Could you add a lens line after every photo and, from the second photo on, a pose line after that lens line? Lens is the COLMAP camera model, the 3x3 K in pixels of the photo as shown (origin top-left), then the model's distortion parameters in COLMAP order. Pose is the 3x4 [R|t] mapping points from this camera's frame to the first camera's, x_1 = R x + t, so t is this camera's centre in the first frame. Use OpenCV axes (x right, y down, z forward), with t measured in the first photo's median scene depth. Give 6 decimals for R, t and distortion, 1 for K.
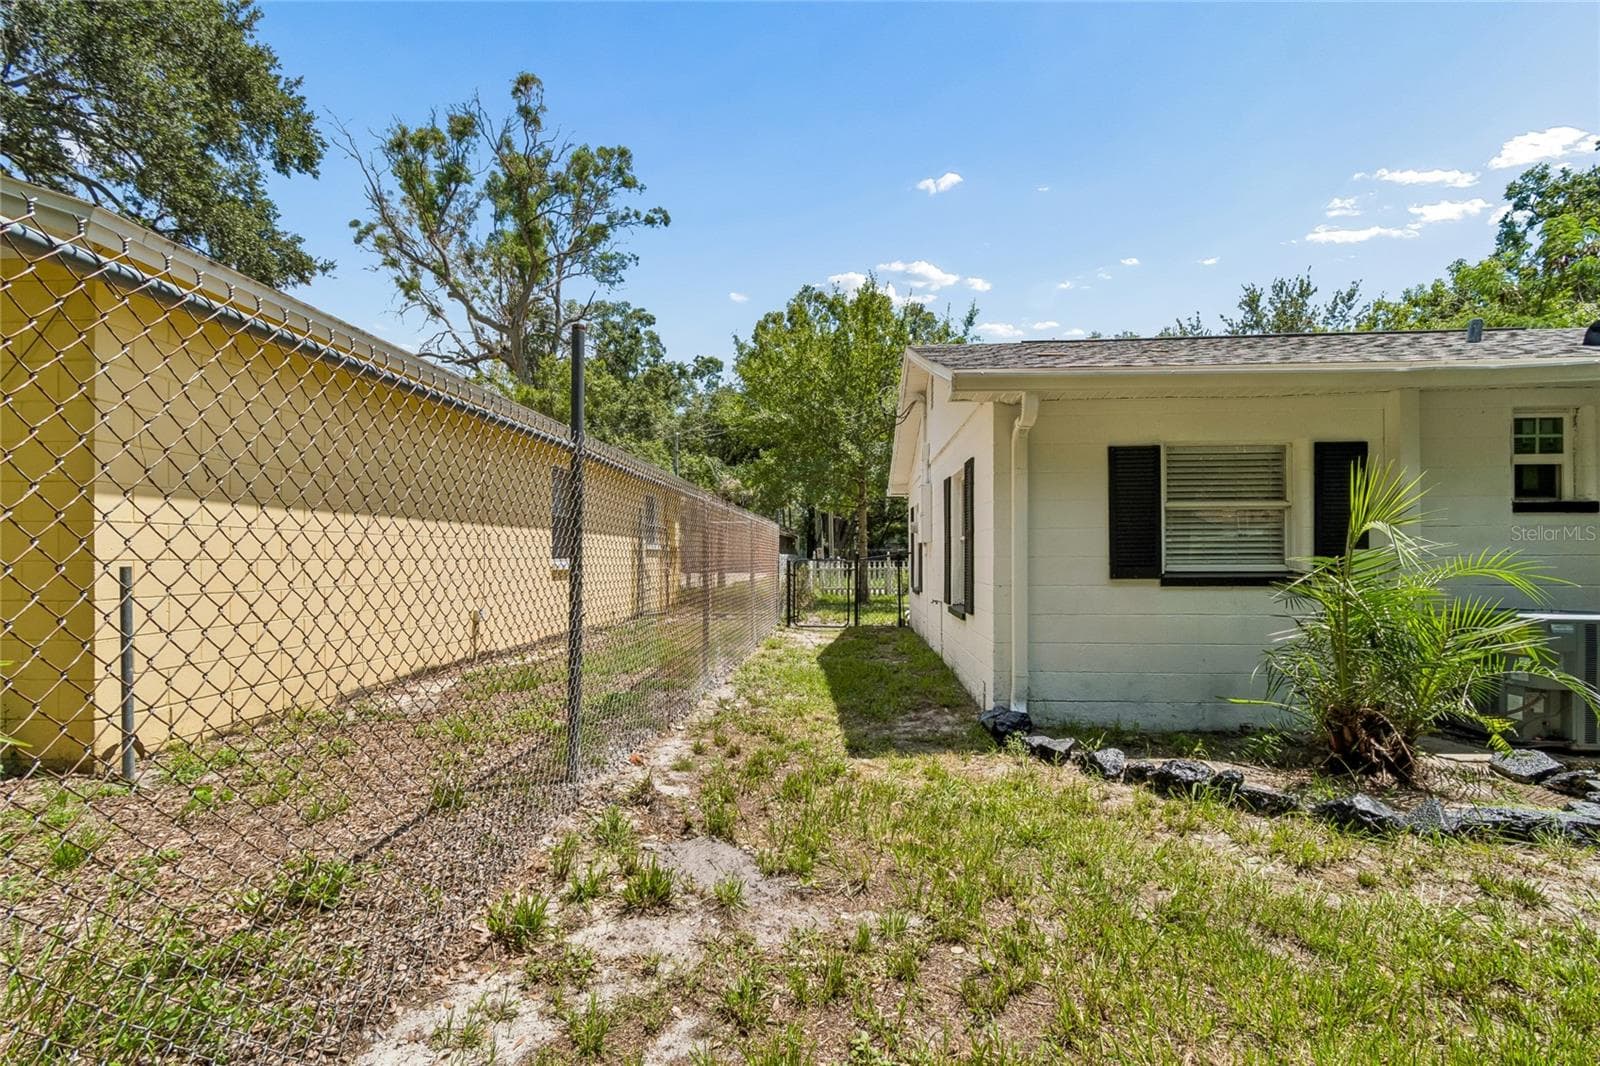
lens RADIAL K [[705.4, 0, 811.7], [0, 705.4, 555.1], [0, 0, 1]] dist [0.010462, 0.000532]
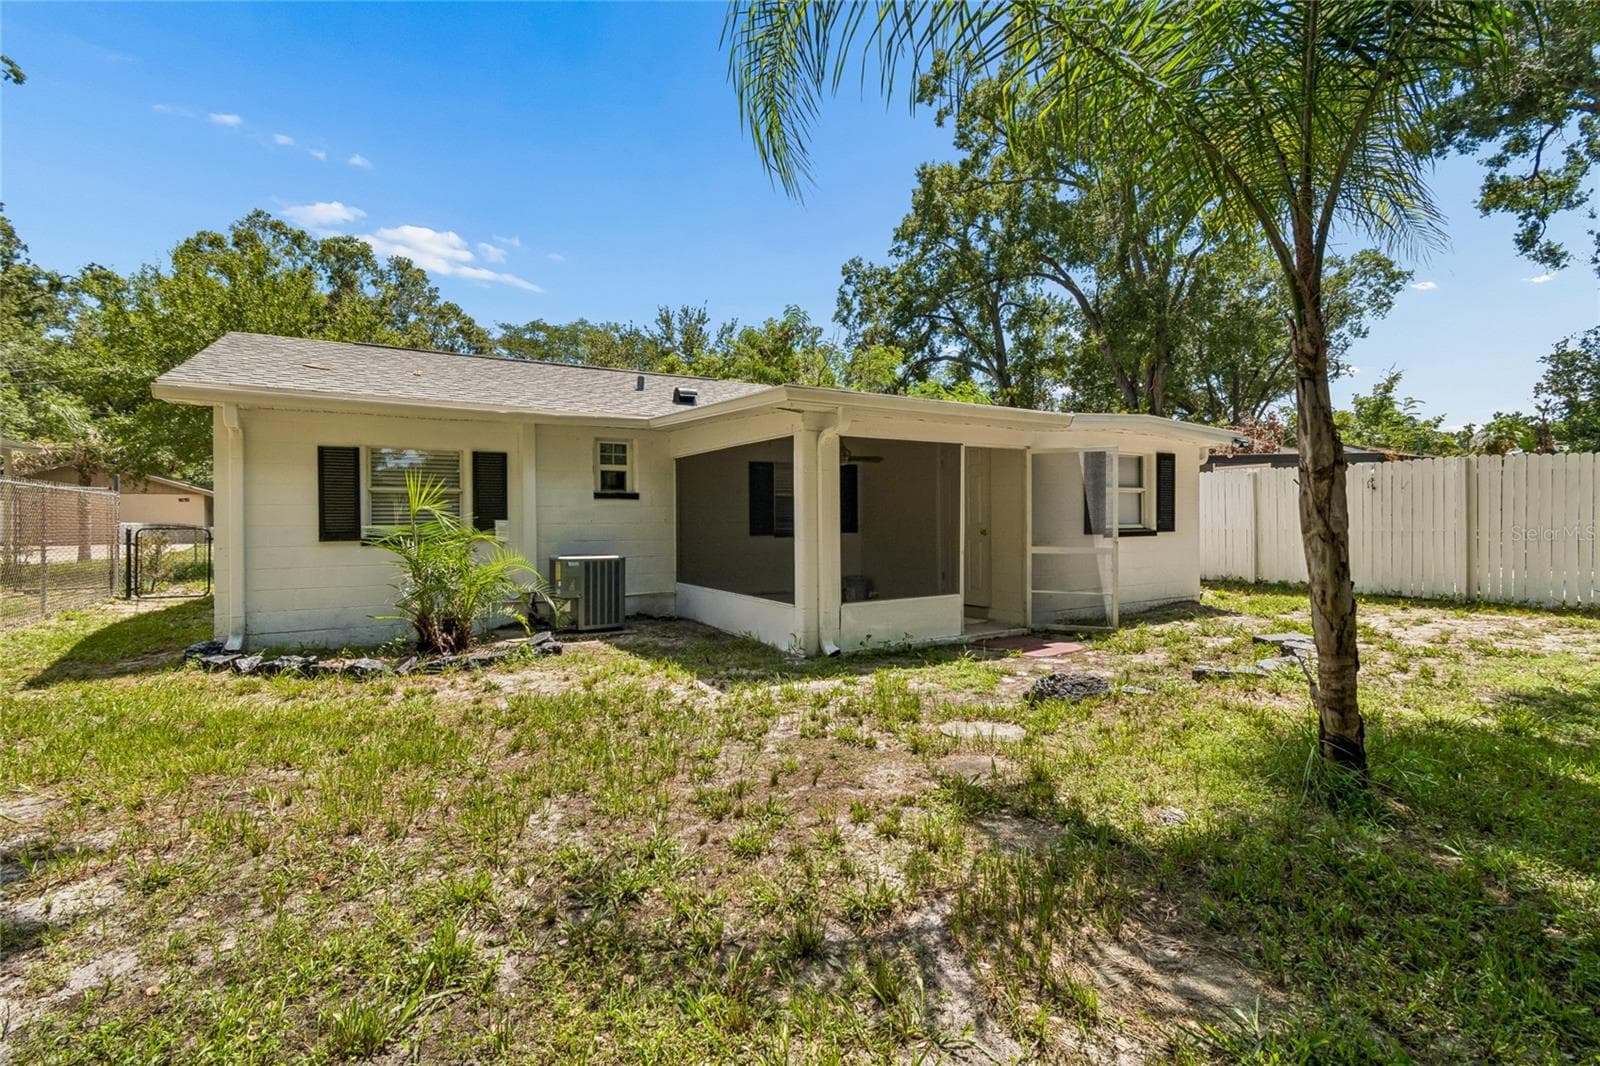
lens RADIAL K [[712.6, 0, 807.9], [0, 712.6, 534.2], [0, 0, 1]] dist [0.001543, 0.001915]
pose [[0.834789, -0.012894, 0.550418, 0.129928], [0.002626, 0.999808, 0.019438, -0.001735], [-0.550563, -0.014782, 0.834663, -0.198692]]
